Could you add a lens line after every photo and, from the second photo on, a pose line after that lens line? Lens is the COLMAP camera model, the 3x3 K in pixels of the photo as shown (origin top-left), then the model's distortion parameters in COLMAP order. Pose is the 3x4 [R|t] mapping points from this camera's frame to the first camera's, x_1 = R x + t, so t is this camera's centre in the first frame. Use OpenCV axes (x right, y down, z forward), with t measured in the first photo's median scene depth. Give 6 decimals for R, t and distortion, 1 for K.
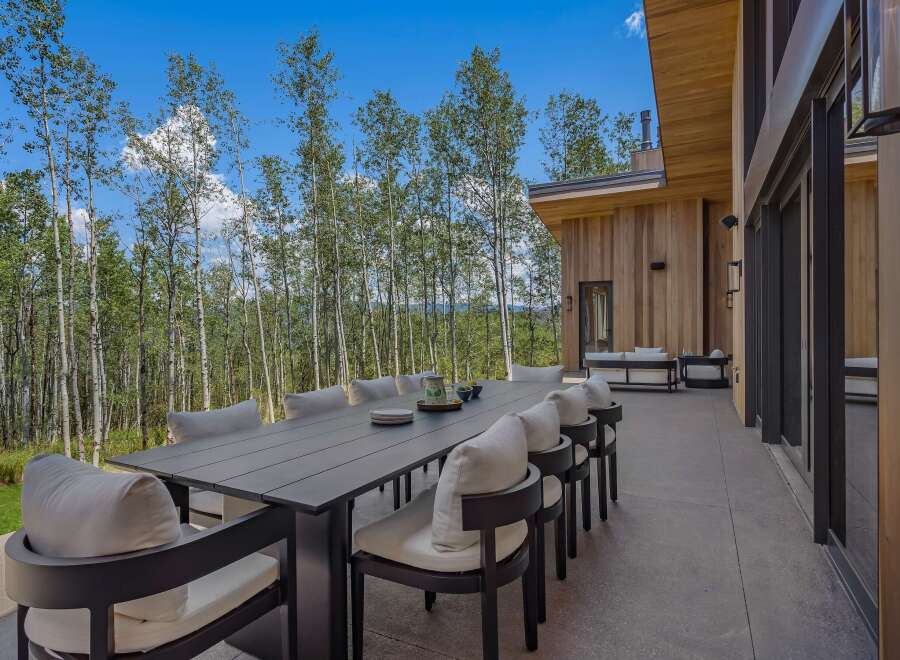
lens RADIAL K [[499.0, 0, 439.5], [0, 499.0, 327.0], [0, 0, 1]] dist [-0.000185, -0.000024]
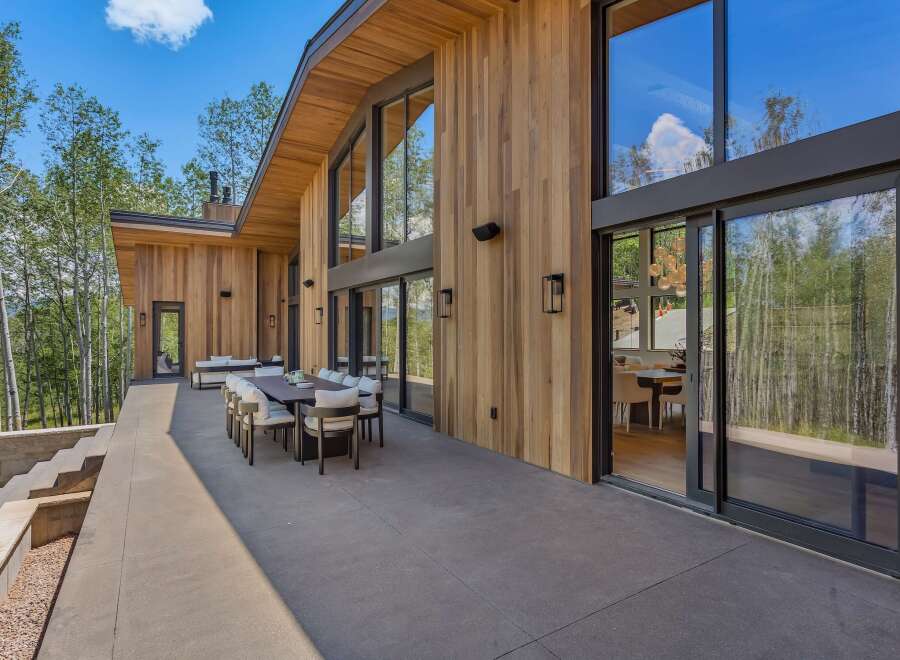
lens RADIAL K [[494.8, 0, 450.0], [0, 494.8, 330.0], [0, 0, 1]] dist [-0.004115, -0.001128]
pose [[0.532121, 0.008864, 0.846622, -0.345907], [-0.001479, 0.999953, -0.009540, -0.014559], [-0.846667, 0.003824, 0.532109, -0.195278]]
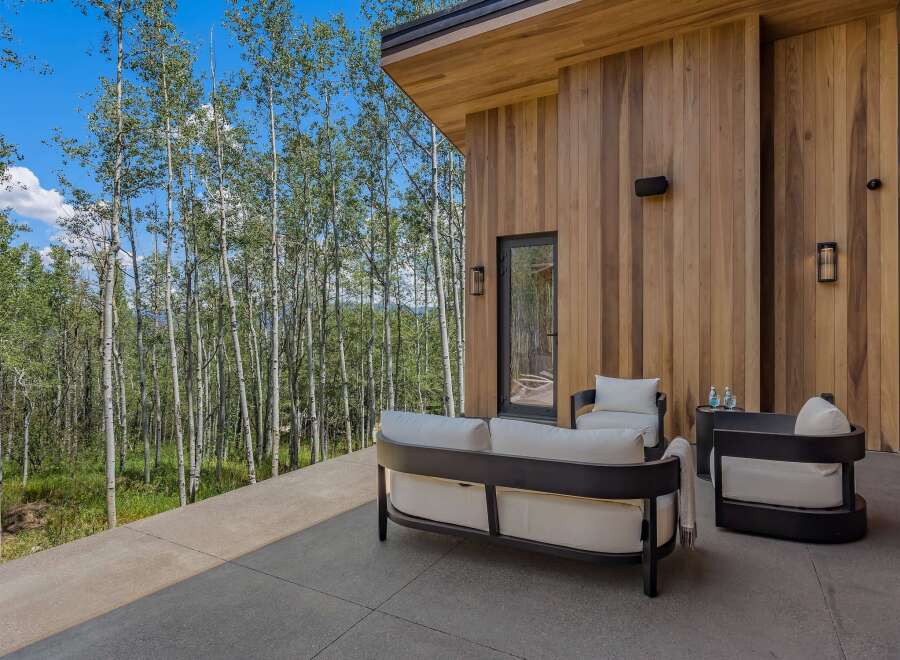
lens RADIAL K [[494.8, 0, 450.0], [0, 494.8, 330.0], [0, 0, 1]] dist [-0.004115, -0.001128]
pose [[0.999311, 0.005601, -0.036690, 0.276381], [-0.005694, 0.999981, -0.002425, 0.003166], [0.036676, 0.002633, 0.999324, 0.560667]]
